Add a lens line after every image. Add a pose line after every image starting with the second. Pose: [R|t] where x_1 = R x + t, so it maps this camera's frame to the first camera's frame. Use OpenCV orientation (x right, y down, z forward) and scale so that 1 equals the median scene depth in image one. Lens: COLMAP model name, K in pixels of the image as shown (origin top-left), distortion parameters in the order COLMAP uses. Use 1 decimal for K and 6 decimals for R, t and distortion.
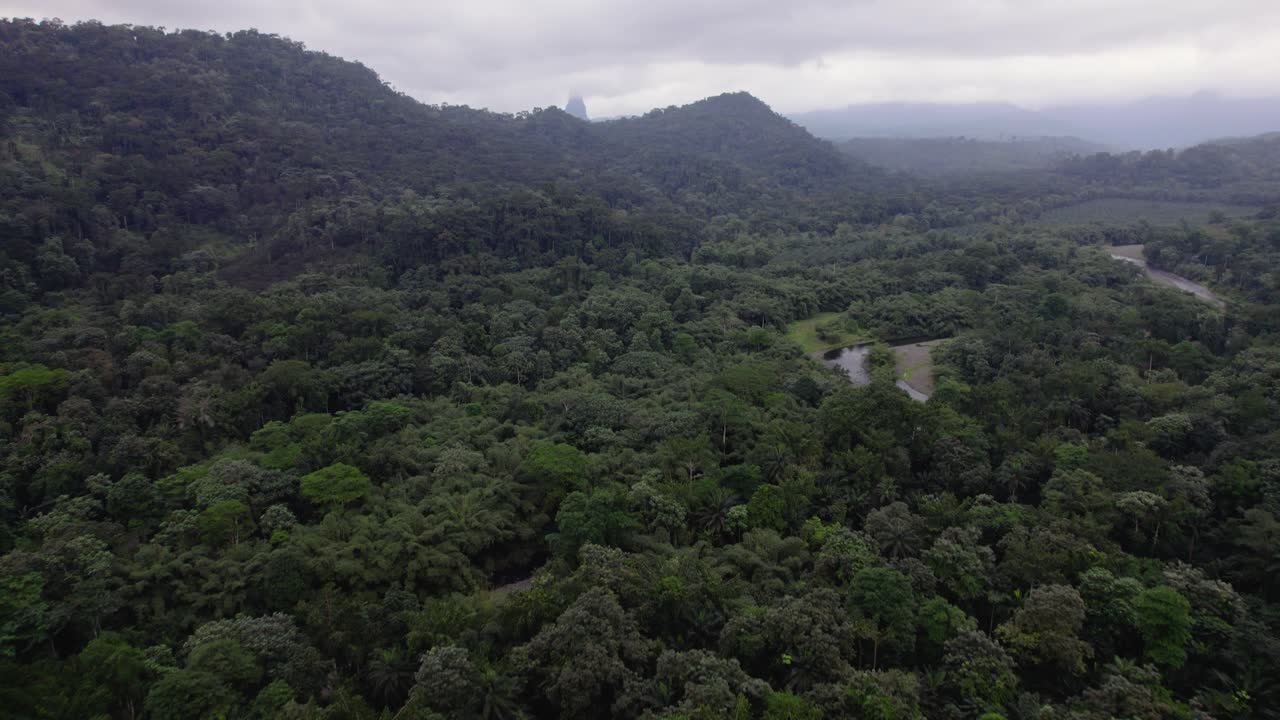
lens RADIAL K [[831.1, 0, 646.6], [0, 831.1, 360.3], [0, 0, 1]] dist [-0.084996, 0.081649]
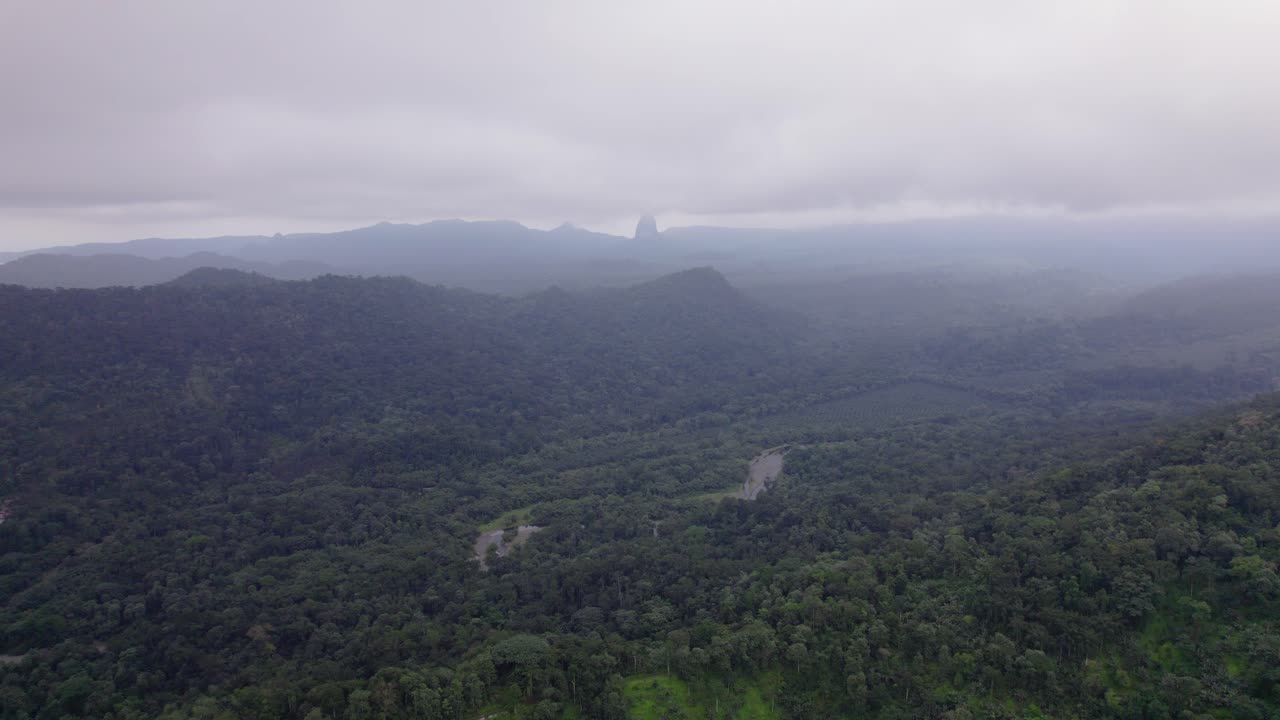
lens RADIAL K [[831.1, 0, 646.6], [0, 831.1, 360.3], [0, 0, 1]] dist [-0.084996, 0.081649]
pose [[0.991290, 0.019679, -0.130220, 0.654217], [-0.031709, 0.995349, -0.090966, -0.205413], [0.127825, 0.094303, 0.987303, -0.934240]]
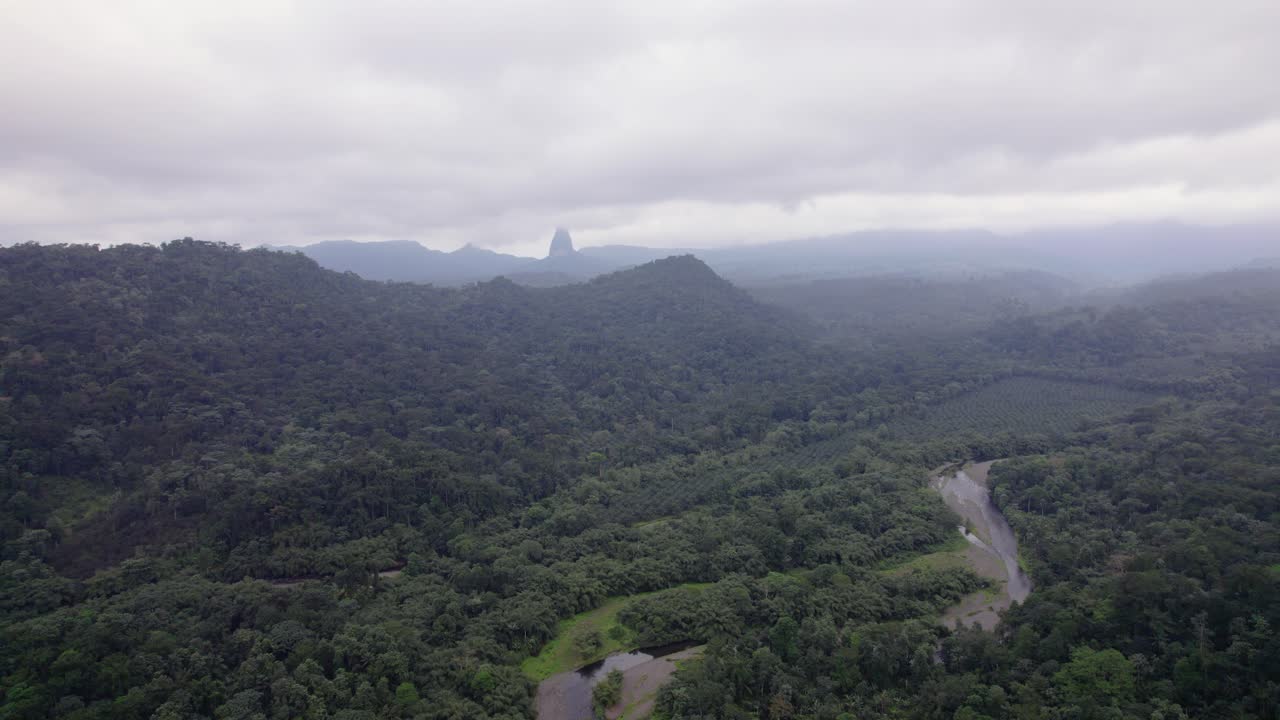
lens RADIAL K [[831.1, 0, 646.6], [0, 831.1, 360.3], [0, 0, 1]] dist [-0.084996, 0.081649]
pose [[0.999955, -0.009145, -0.002612, 0.222130], [0.008712, 0.990929, -0.134104, -0.183983], [0.003815, 0.134075, 0.990964, -0.065863]]
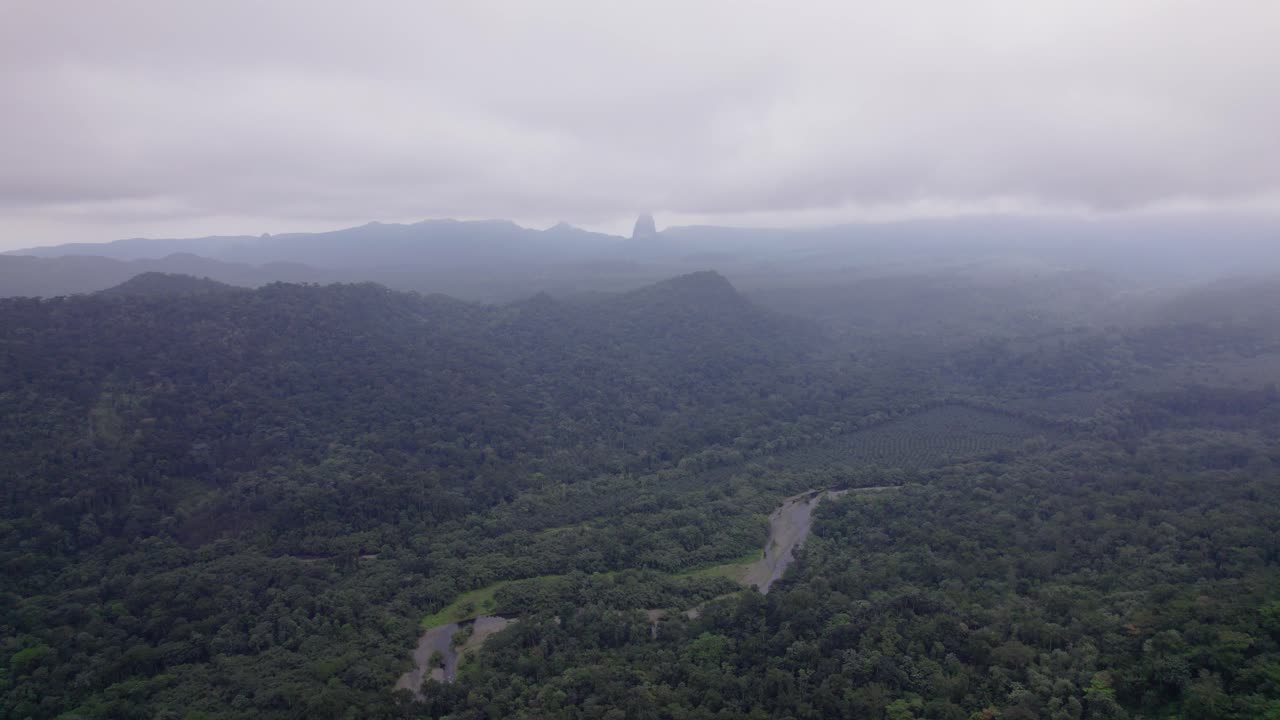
lens RADIAL K [[831.1, 0, 646.6], [0, 831.1, 360.3], [0, 0, 1]] dist [-0.084996, 0.081649]
pose [[0.991529, 0.018856, -0.128506, 0.605529], [-0.030618, 0.995455, -0.090177, -0.307355], [0.126221, 0.093347, 0.987600, -0.549893]]
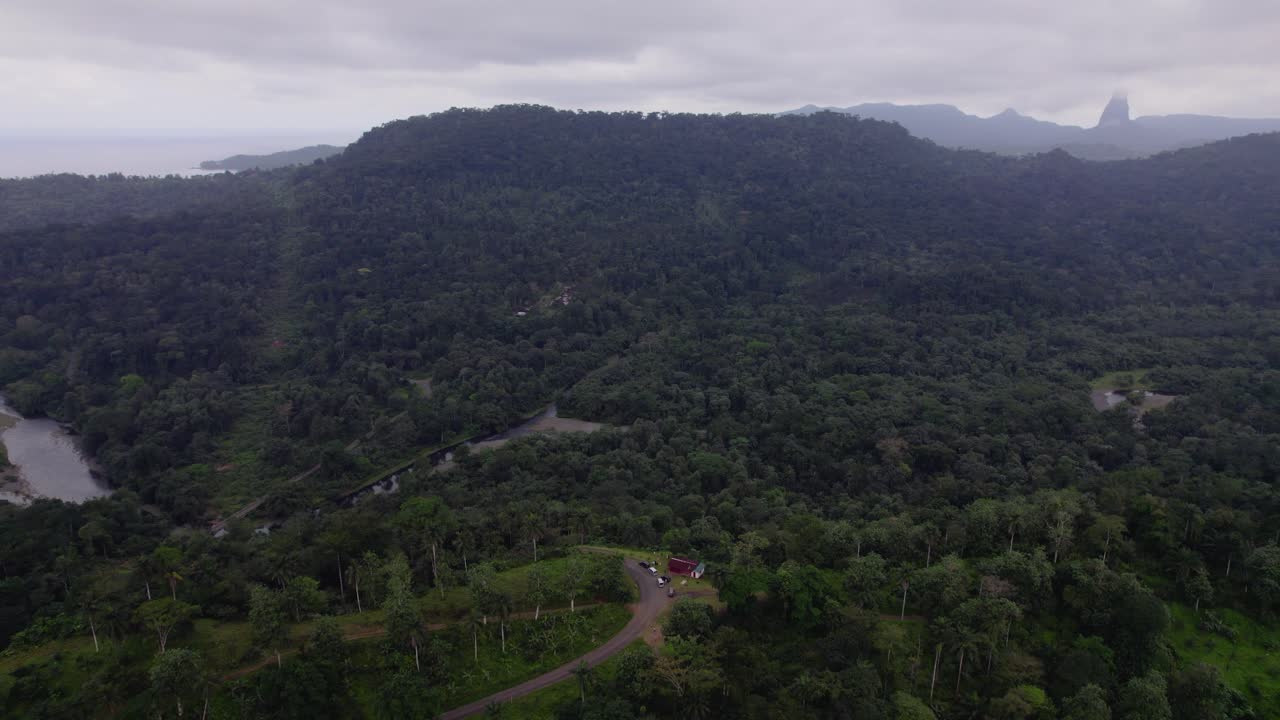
lens RADIAL K [[831.1, 0, 646.6], [0, 831.1, 360.3], [0, 0, 1]] dist [-0.084996, 0.081649]
pose [[0.824385, 0.166842, -0.540881, 0.231578], [-0.153486, 0.985661, 0.070105, -0.030889], [0.544822, 0.025224, 0.838172, -0.758307]]
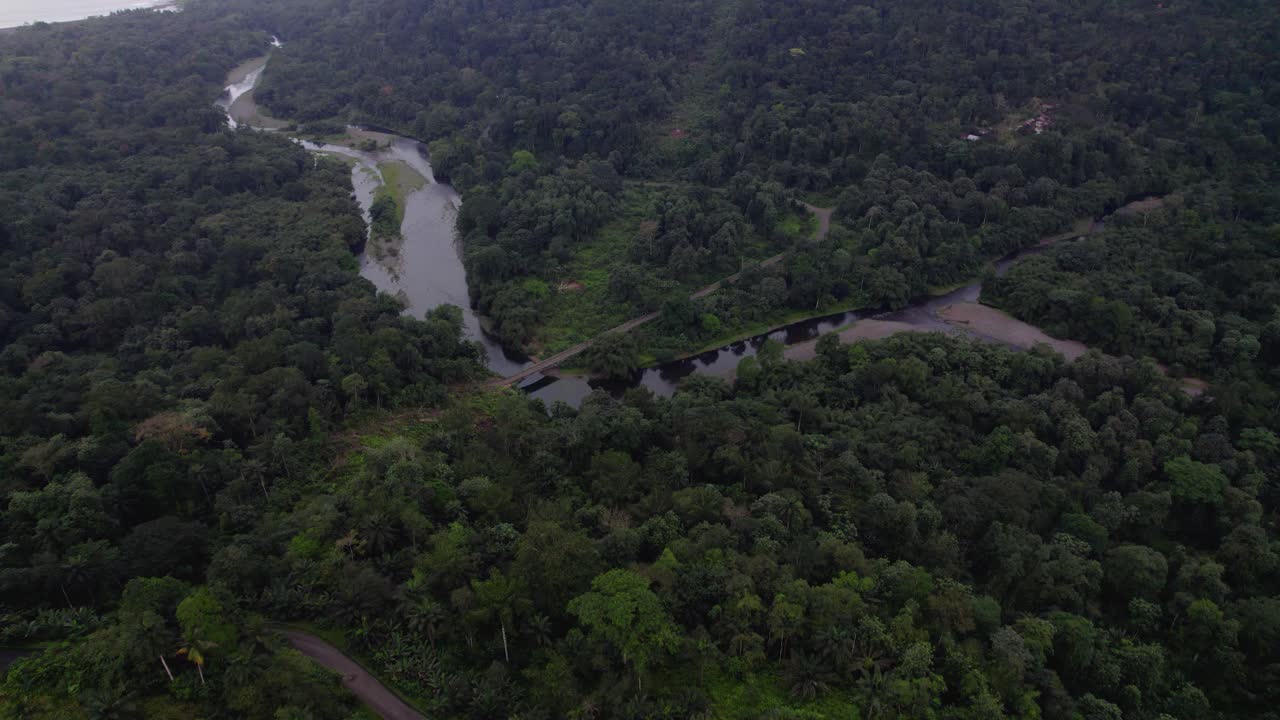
lens RADIAL K [[831.1, 0, 646.6], [0, 831.1, 360.3], [0, 0, 1]] dist [-0.084996, 0.081649]
pose [[0.406545, 0.483534, -0.775188, 0.061822], [-0.229491, 0.875312, 0.425632, -0.082223], [0.884339, 0.004860, 0.466820, -0.551737]]
